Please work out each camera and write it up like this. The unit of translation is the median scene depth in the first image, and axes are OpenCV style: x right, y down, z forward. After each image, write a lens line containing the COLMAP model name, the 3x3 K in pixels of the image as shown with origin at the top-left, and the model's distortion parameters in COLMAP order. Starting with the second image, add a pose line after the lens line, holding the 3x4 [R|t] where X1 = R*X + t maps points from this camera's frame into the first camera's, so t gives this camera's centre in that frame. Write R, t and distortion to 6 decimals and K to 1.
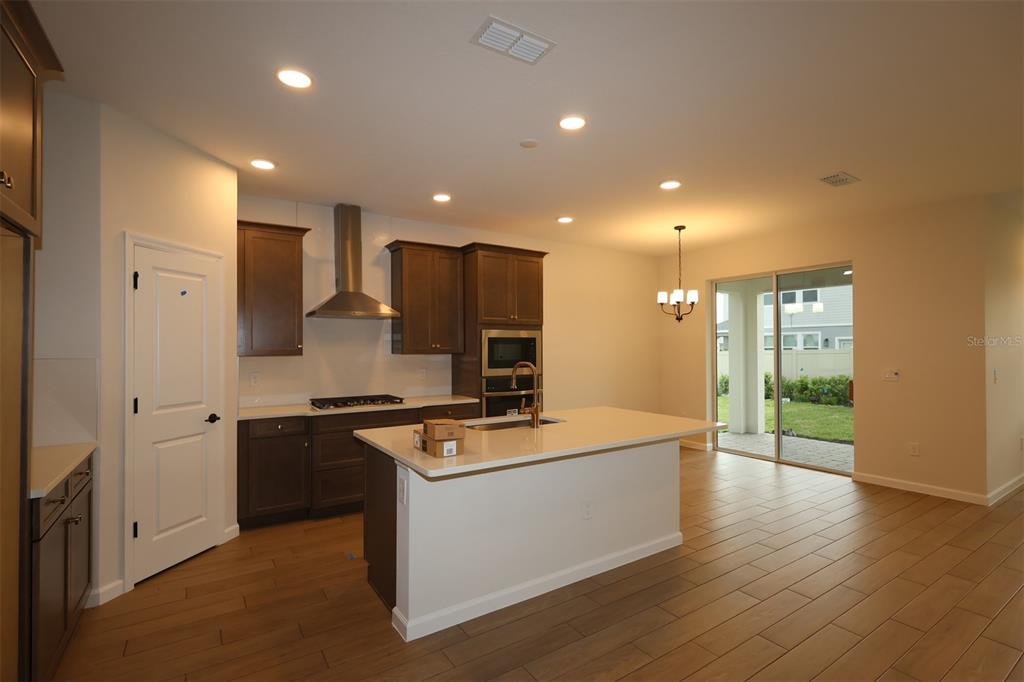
lens RADIAL K [[477.1, 0, 513.1], [0, 477.1, 344.0], [0, 0, 1]] dist [-0.002534, 0.000234]
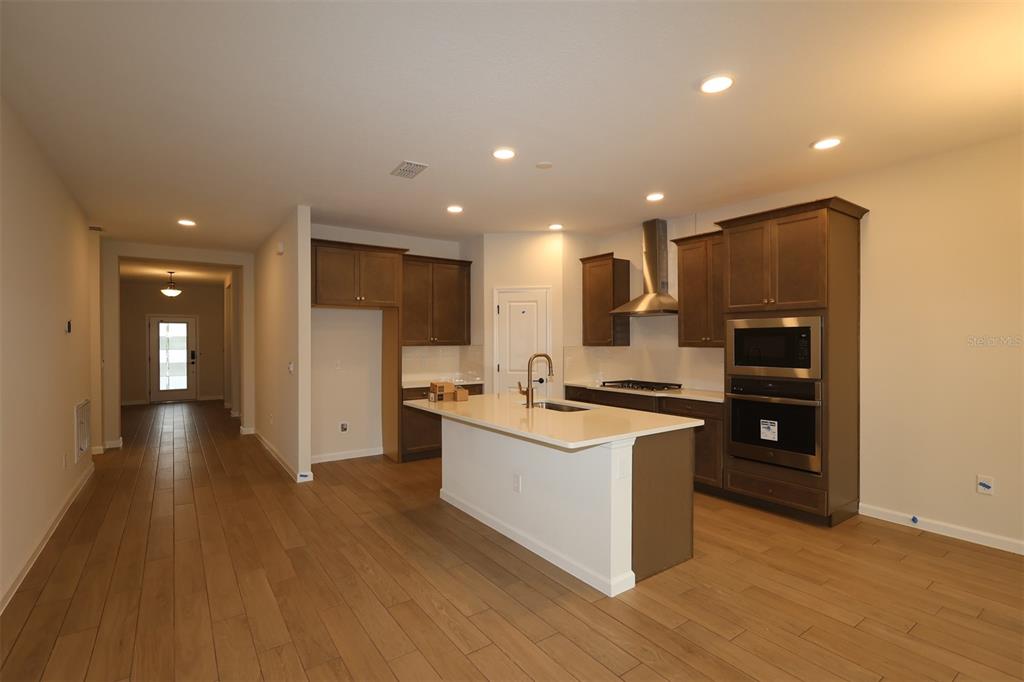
lens RADIAL K [[477.1, 0, 513.1], [0, 477.1, 344.0], [0, 0, 1]] dist [-0.002534, 0.000234]
pose [[0.031277, 0.010600, -0.999455, 0.914659], [0.011917, 0.999869, 0.010978, -0.000586], [0.999440, -0.012254, 0.031146, 0.674926]]
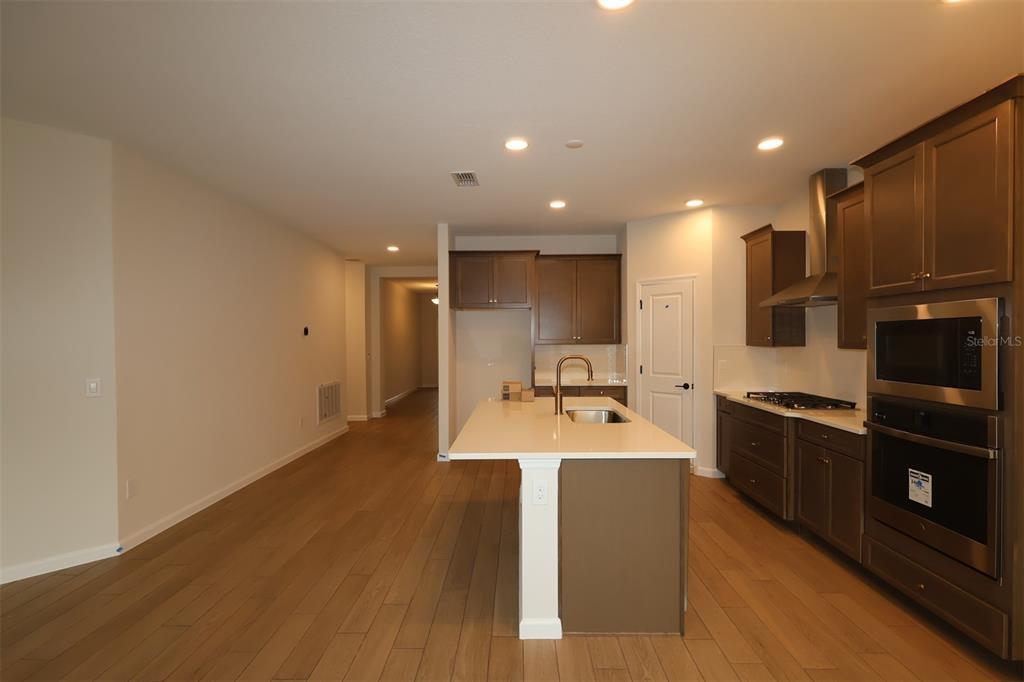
lens RADIAL K [[477.1, 0, 513.1], [0, 477.1, 344.0], [0, 0, 1]] dist [-0.002534, 0.000234]
pose [[-0.564425, 0.016795, -0.825314, 0.741391], [0.015857, 0.999829, 0.009503, -0.000343], [0.825332, -0.007723, -0.564595, 1.123835]]
